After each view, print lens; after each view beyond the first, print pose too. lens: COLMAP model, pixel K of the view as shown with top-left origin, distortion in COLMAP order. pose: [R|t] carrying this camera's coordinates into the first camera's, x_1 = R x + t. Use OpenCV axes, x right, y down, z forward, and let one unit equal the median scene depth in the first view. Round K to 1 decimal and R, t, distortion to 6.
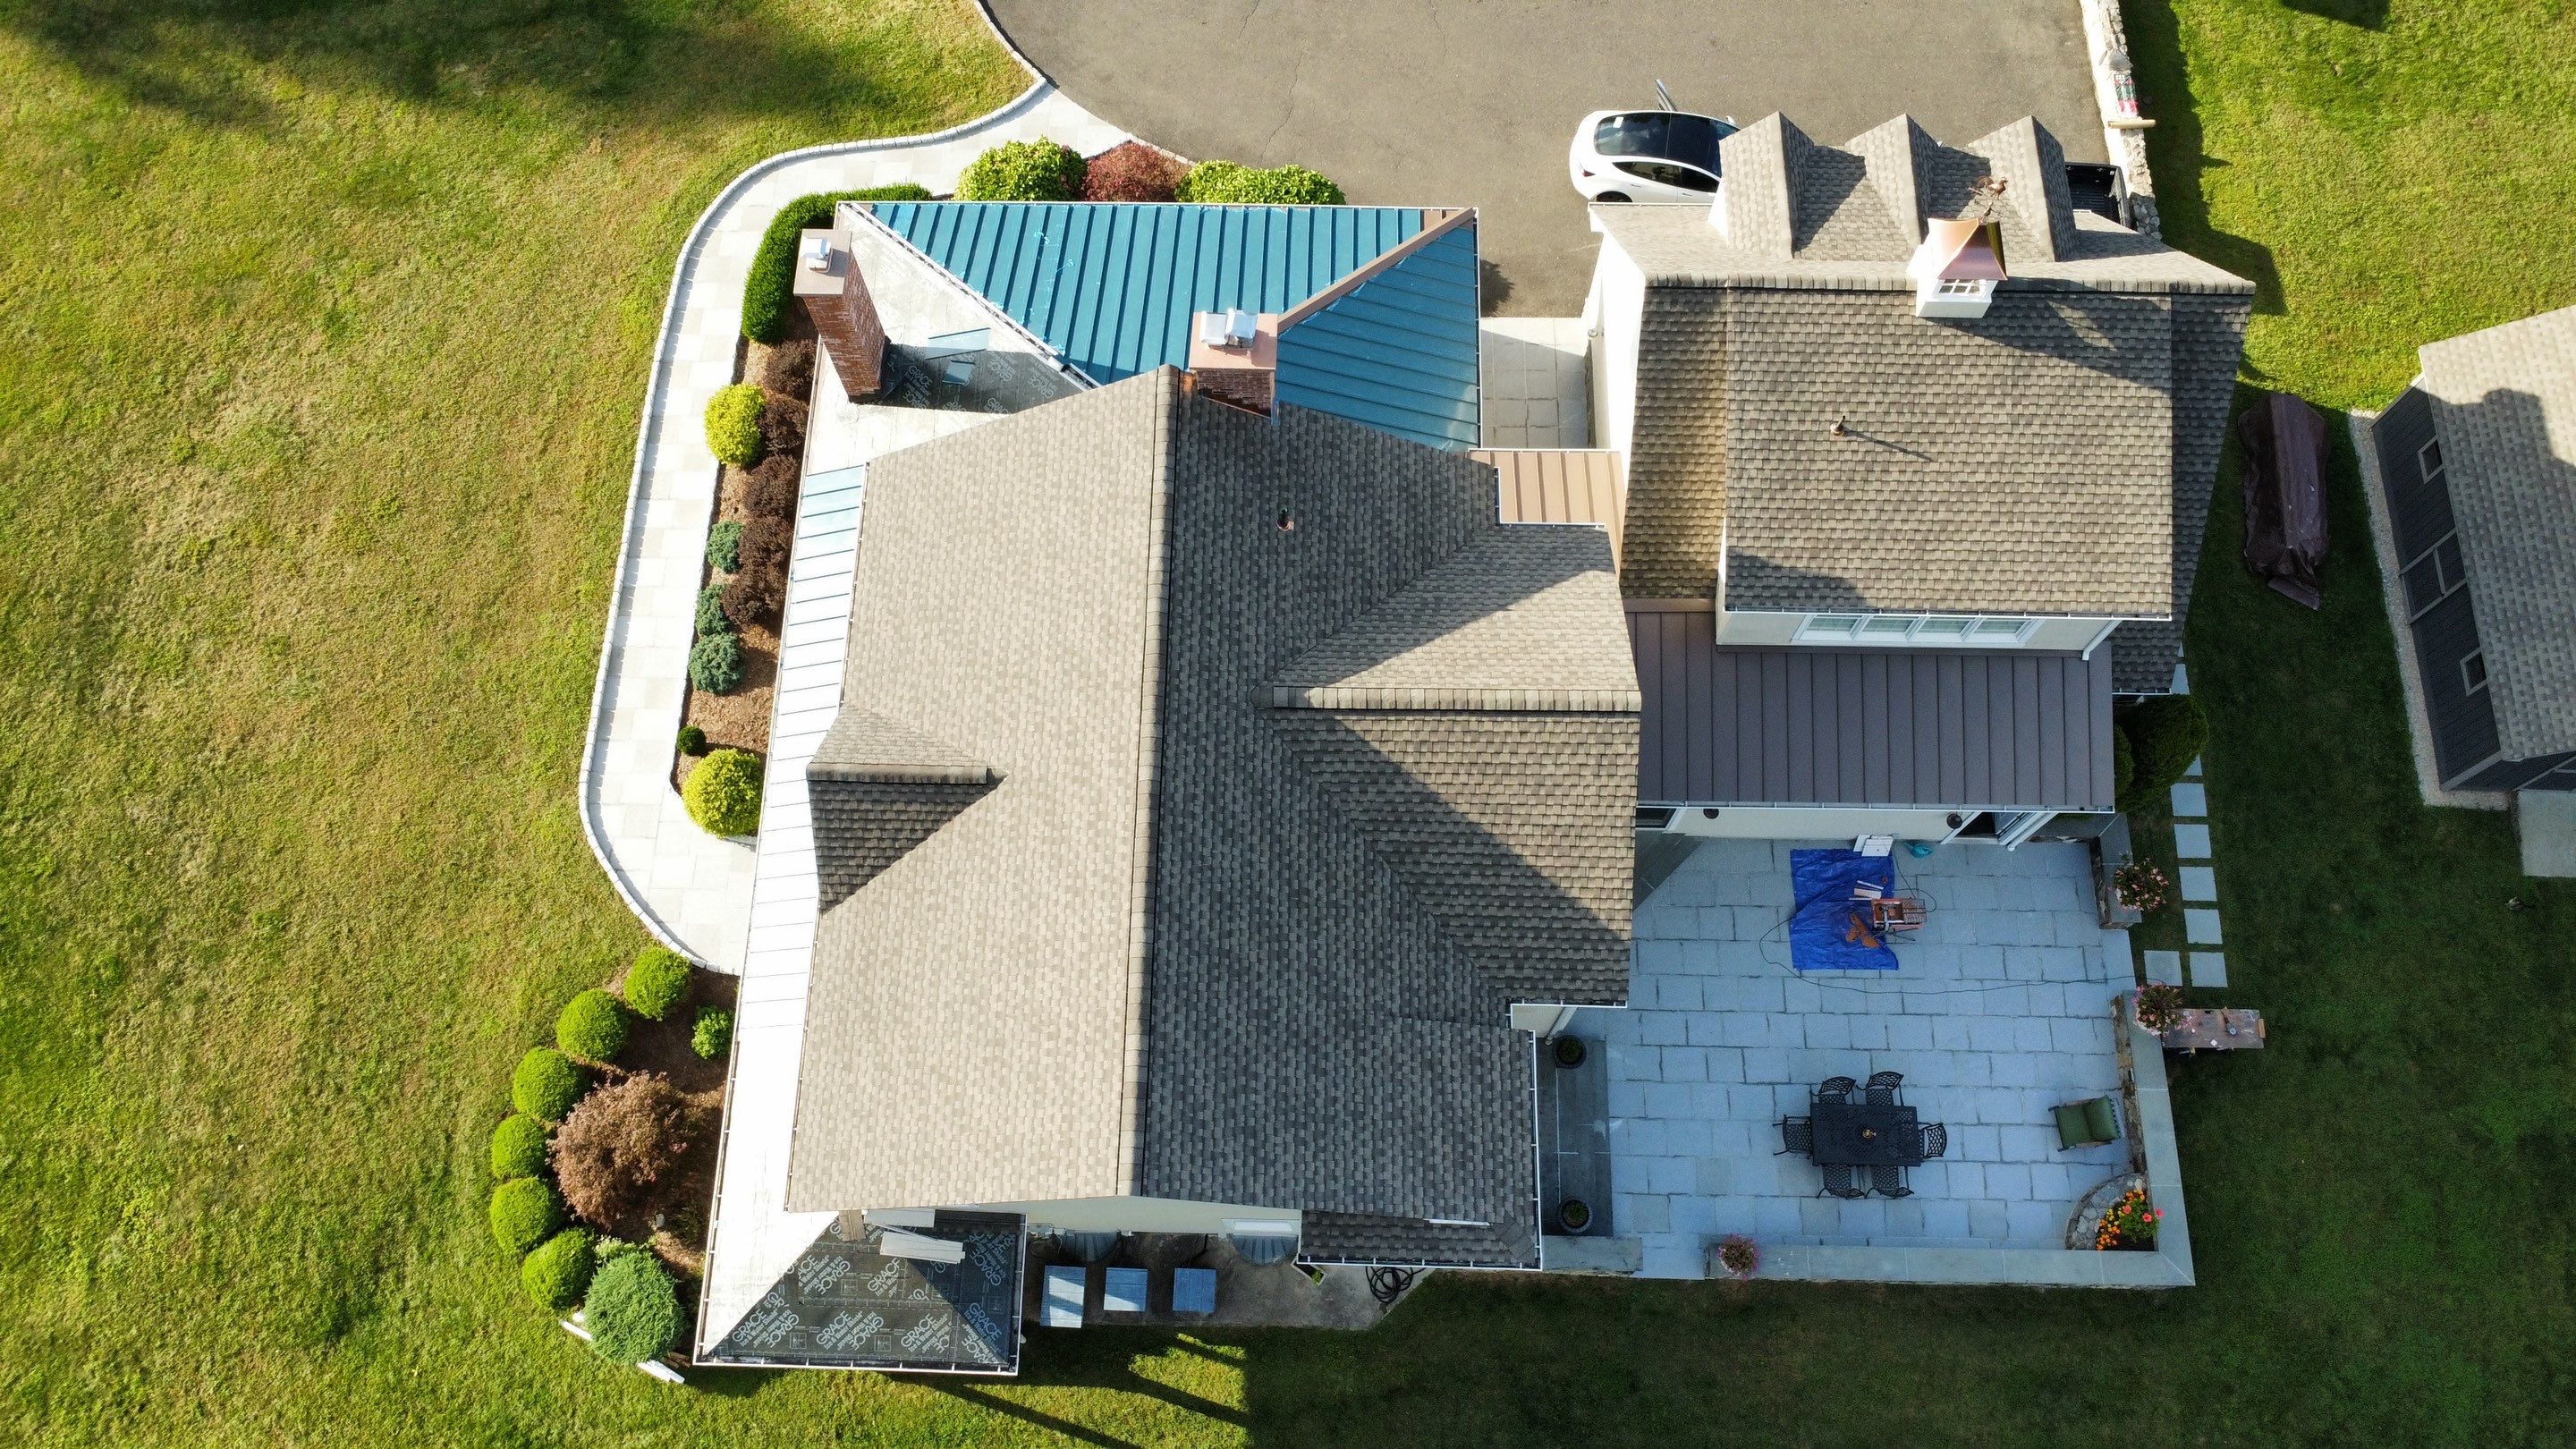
lens RADIAL K [[1868.2, 0, 1282.4], [0, 1868.2, 726.6], [0, 0, 1]] dist [-0.027409, -0.006226]
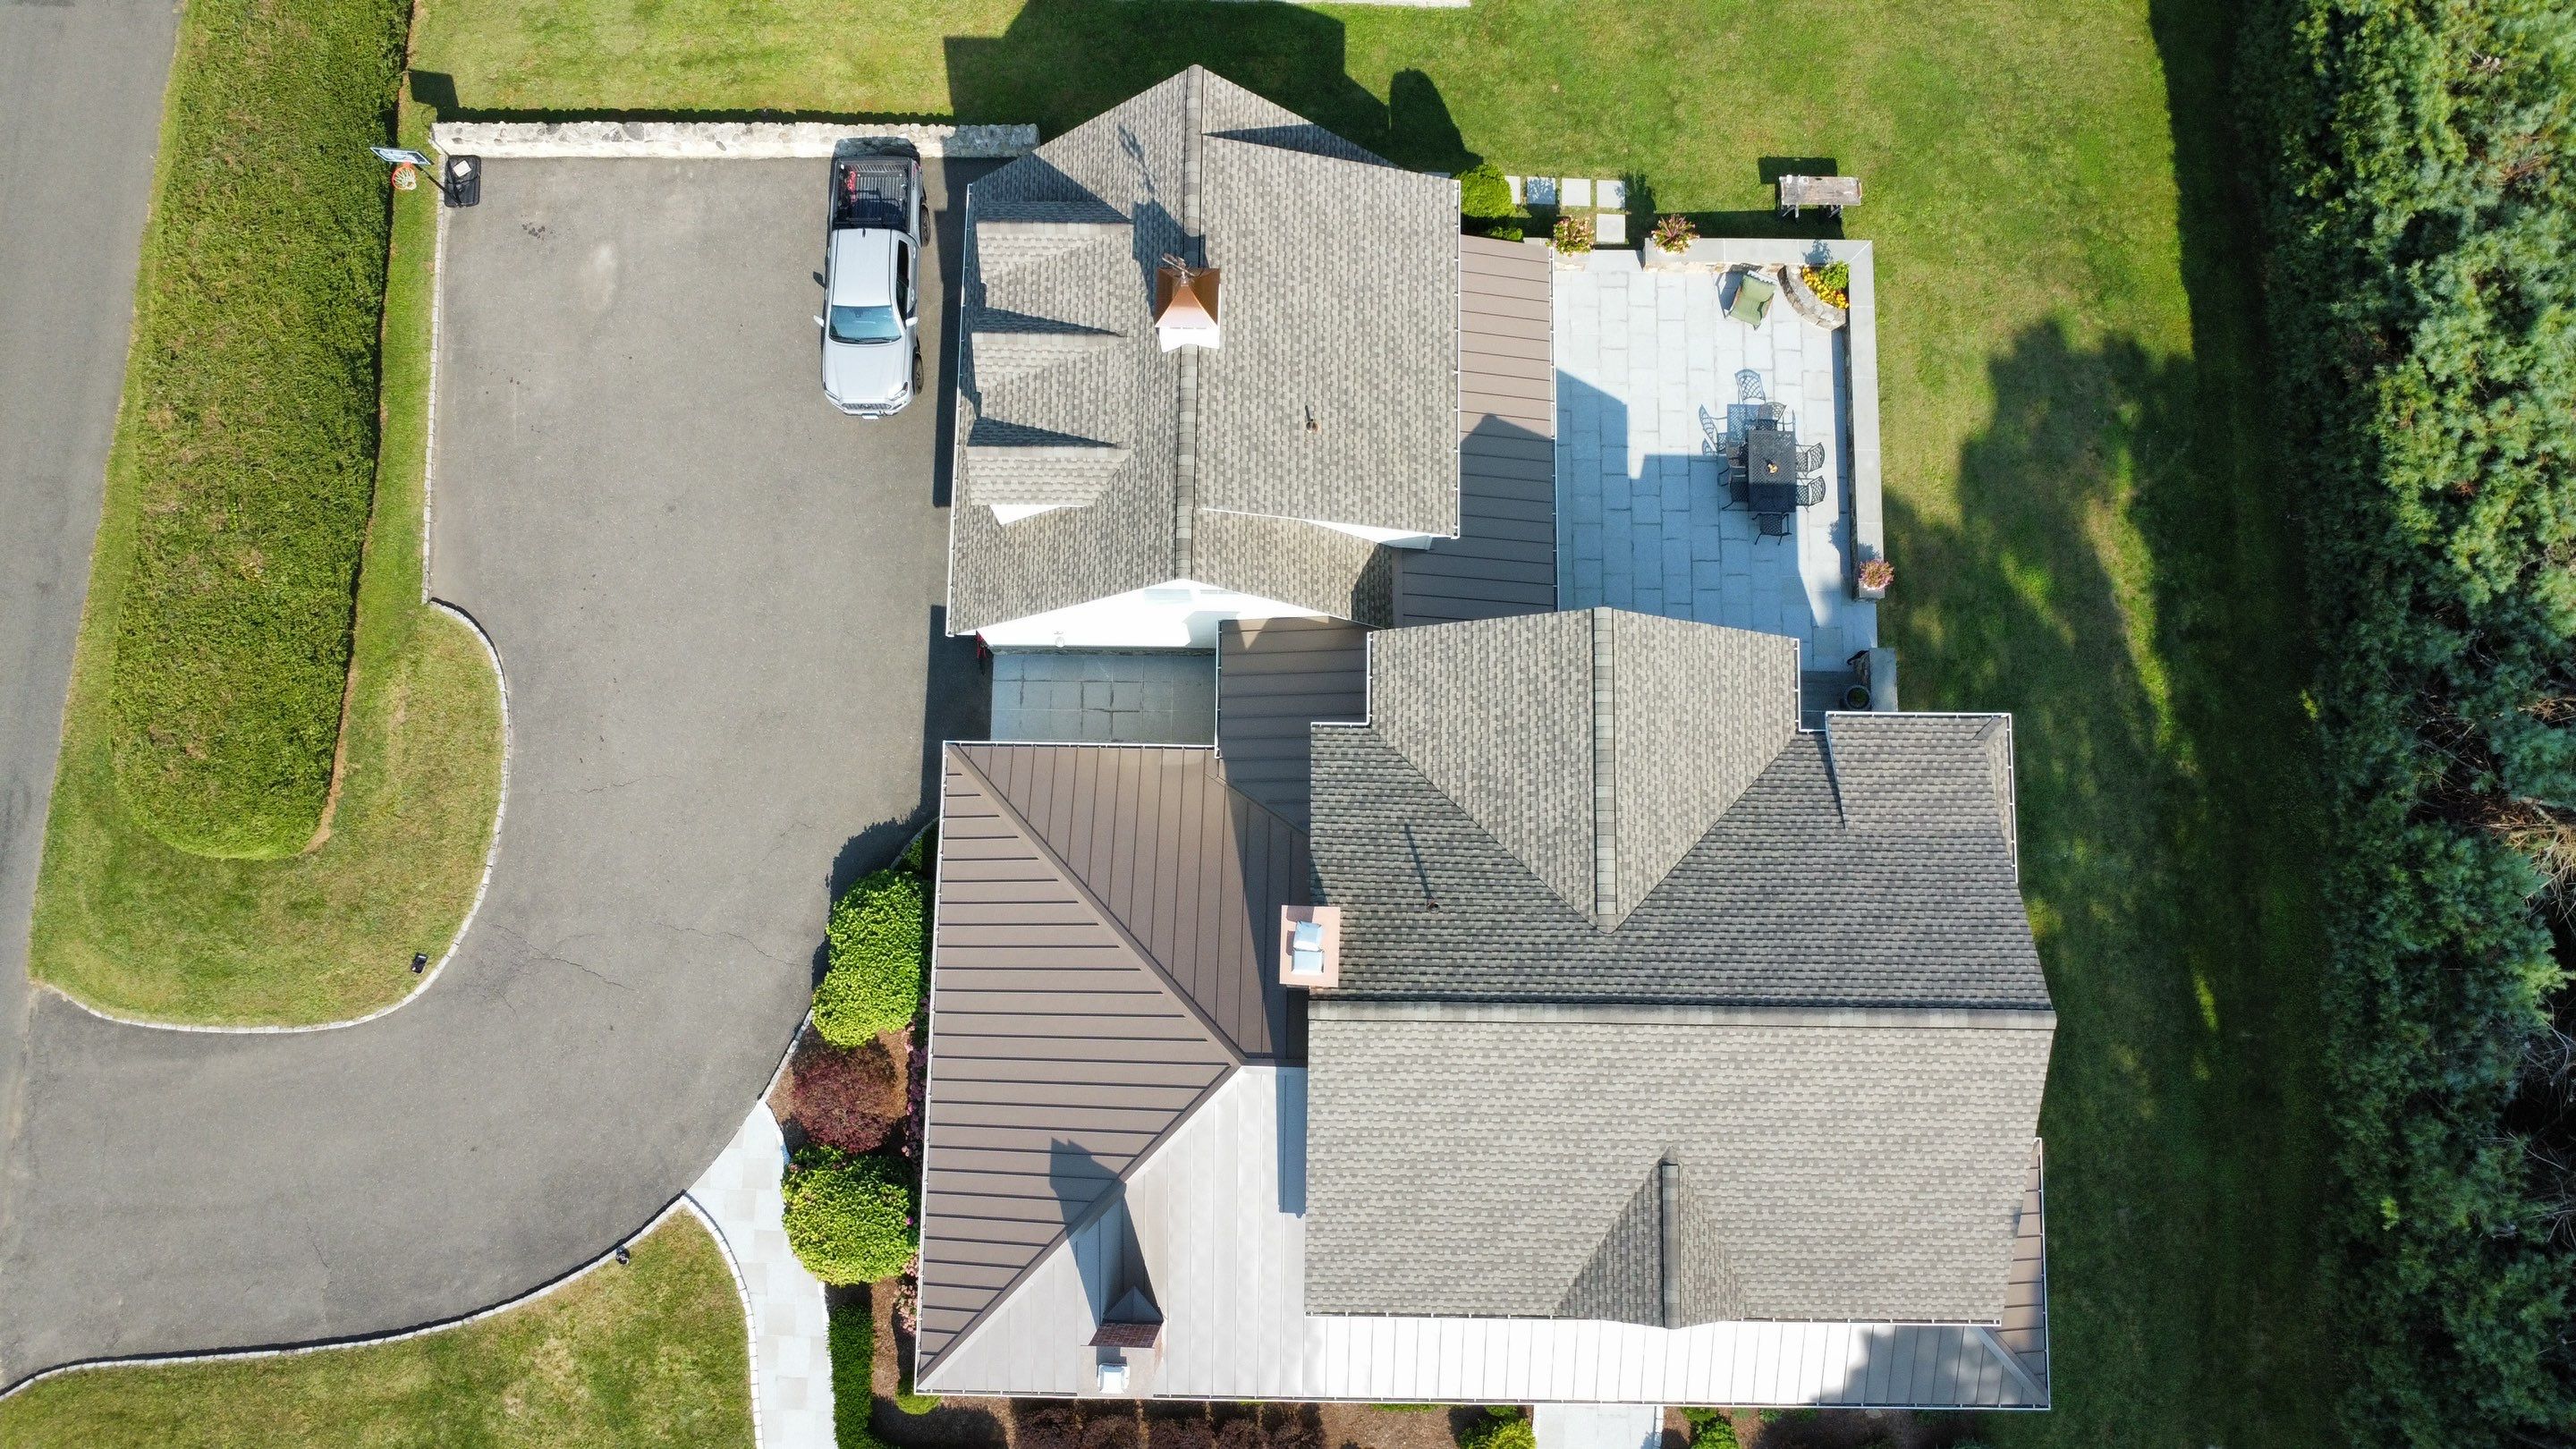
lens RADIAL K [[1865.0, 0, 1288.0], [0, 1865.0, 724.5], [0, 0, 1]] dist [-0.013620, -0.041342]
pose [[-0.006572, -0.983901, 0.178595, -0.086195], [0.933486, 0.058003, 0.353892, -0.562201], [-0.358554, 0.169042, 0.918076, -0.018691]]
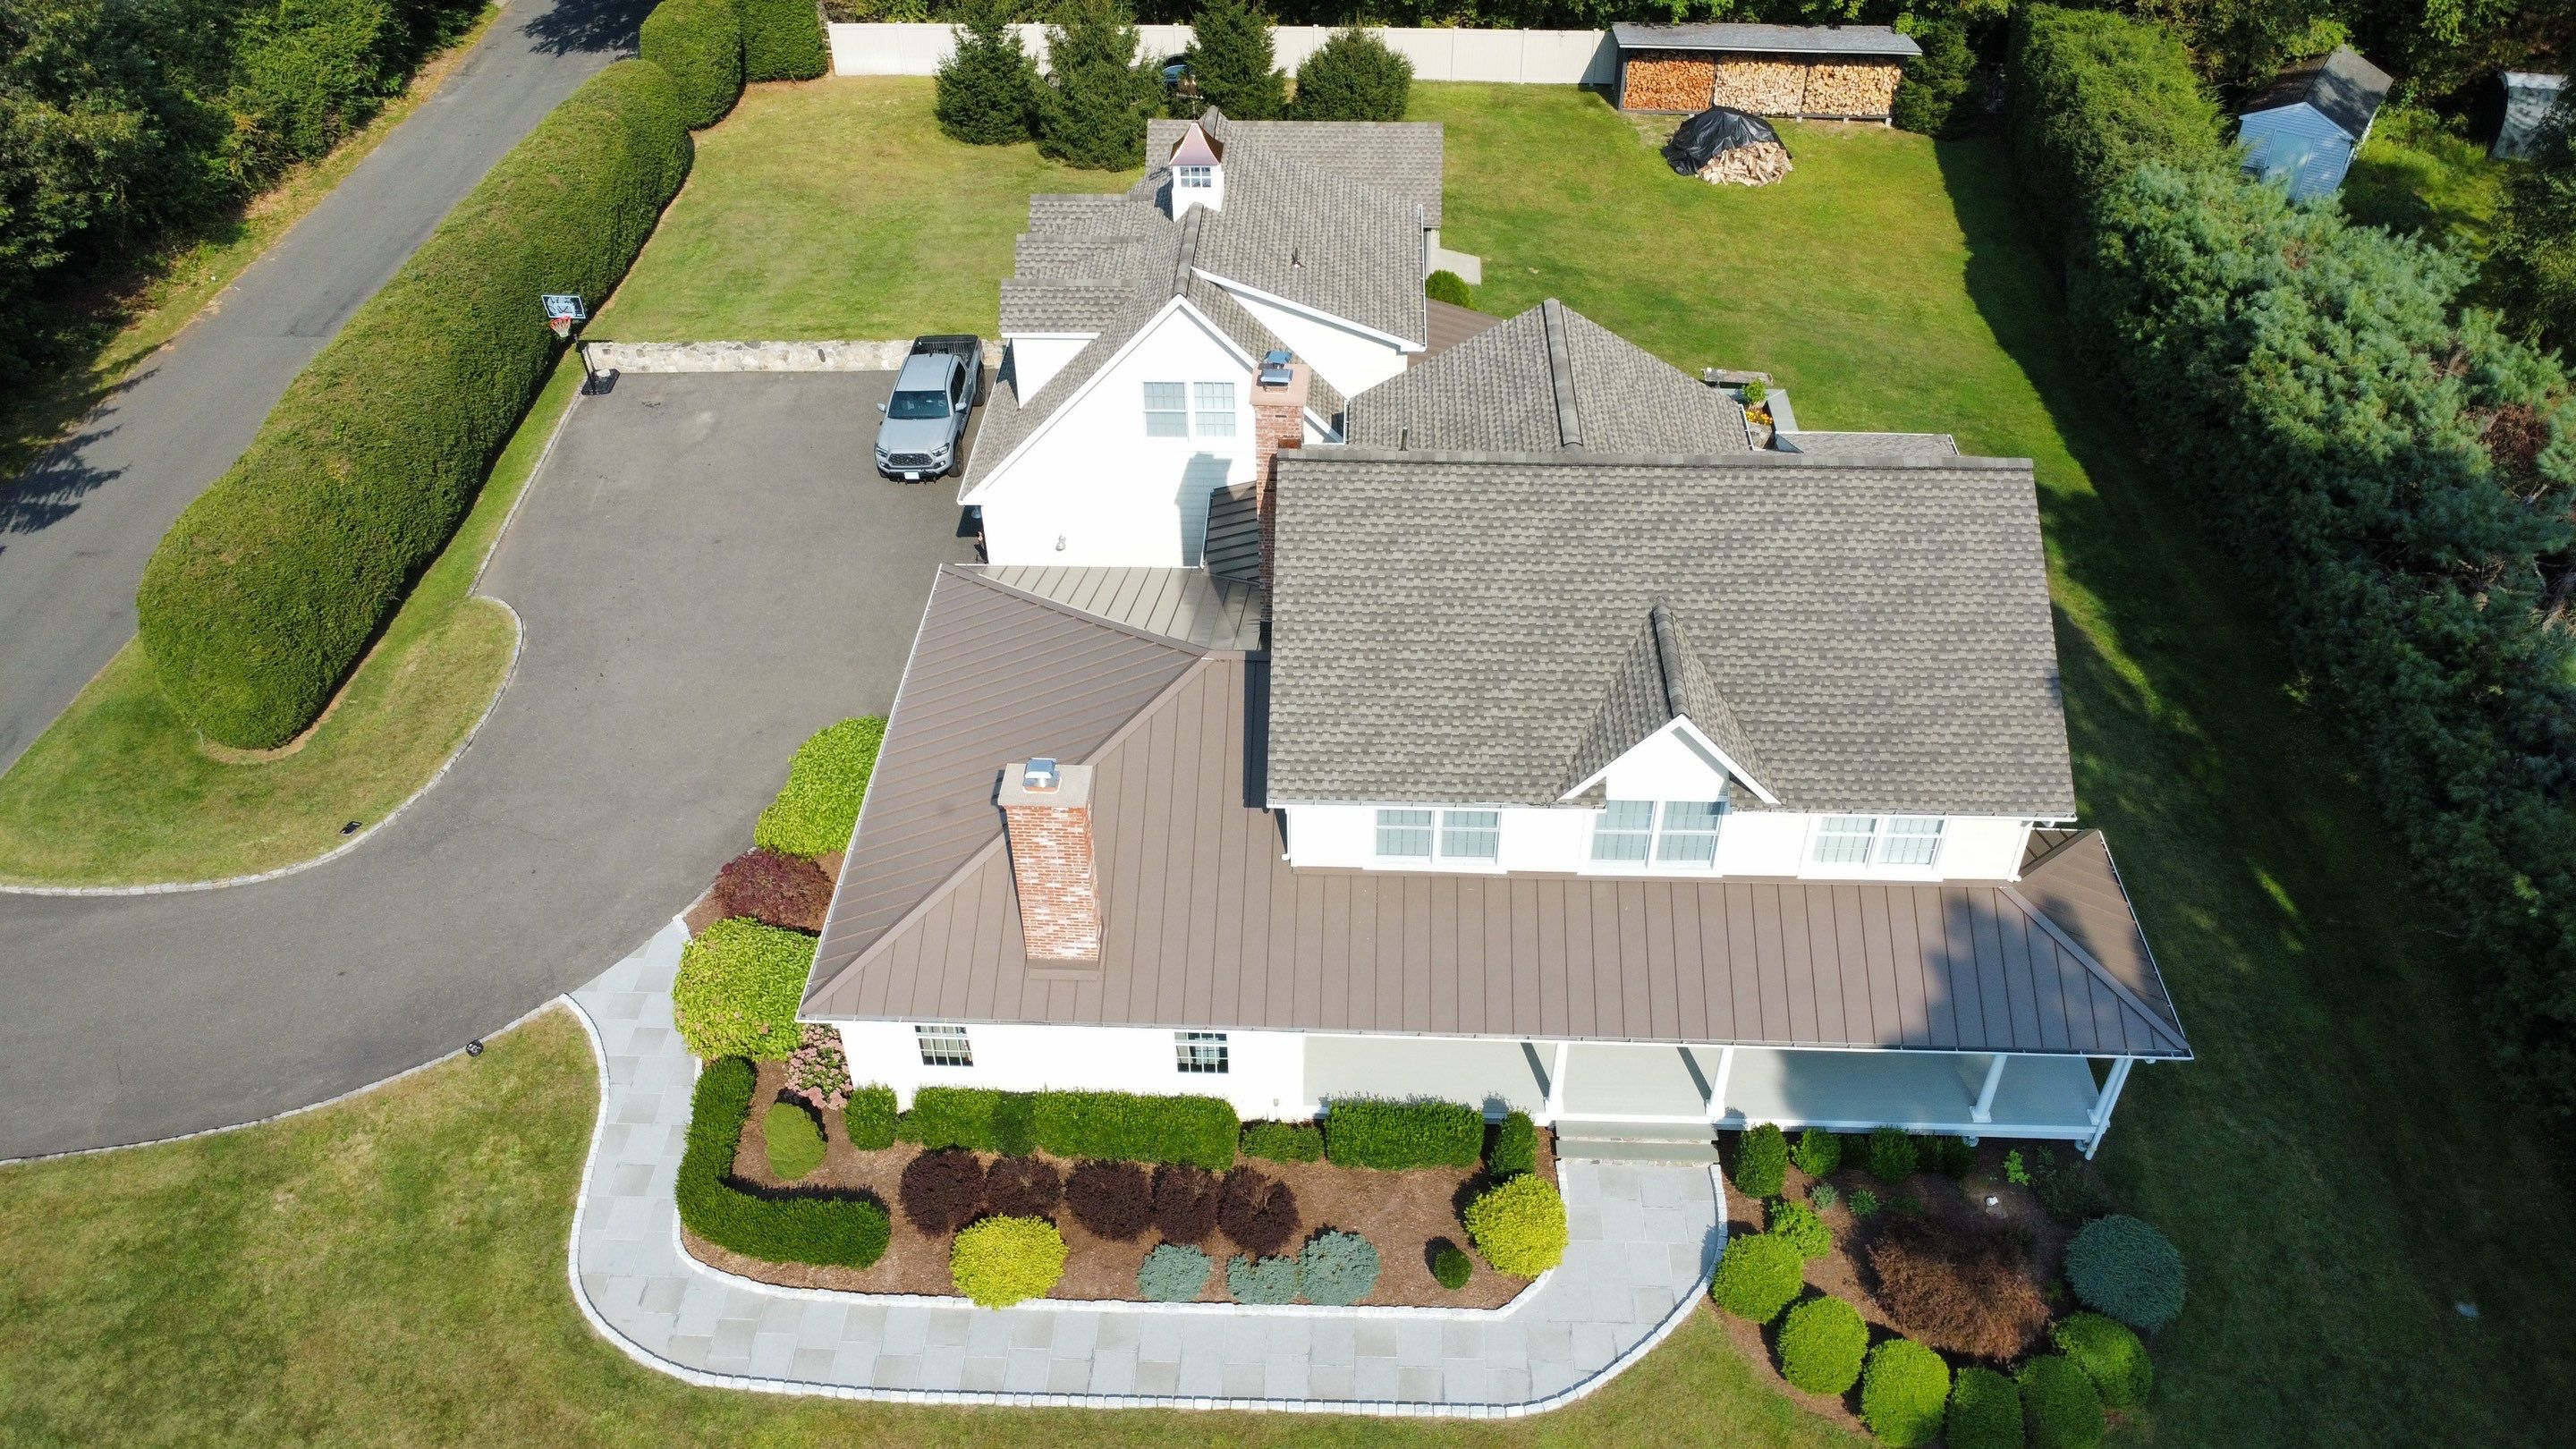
lens RADIAL K [[1868.2, 0, 1282.4], [0, 1868.2, 726.6], [0, 0, 1]] dist [-0.027409, -0.006226]
pose [[0.019051, -0.627428, 0.778441, -0.943715], [0.936129, 0.284635, 0.206508, -0.349370], [-0.351141, 0.724787, 0.592776, 0.437807]]
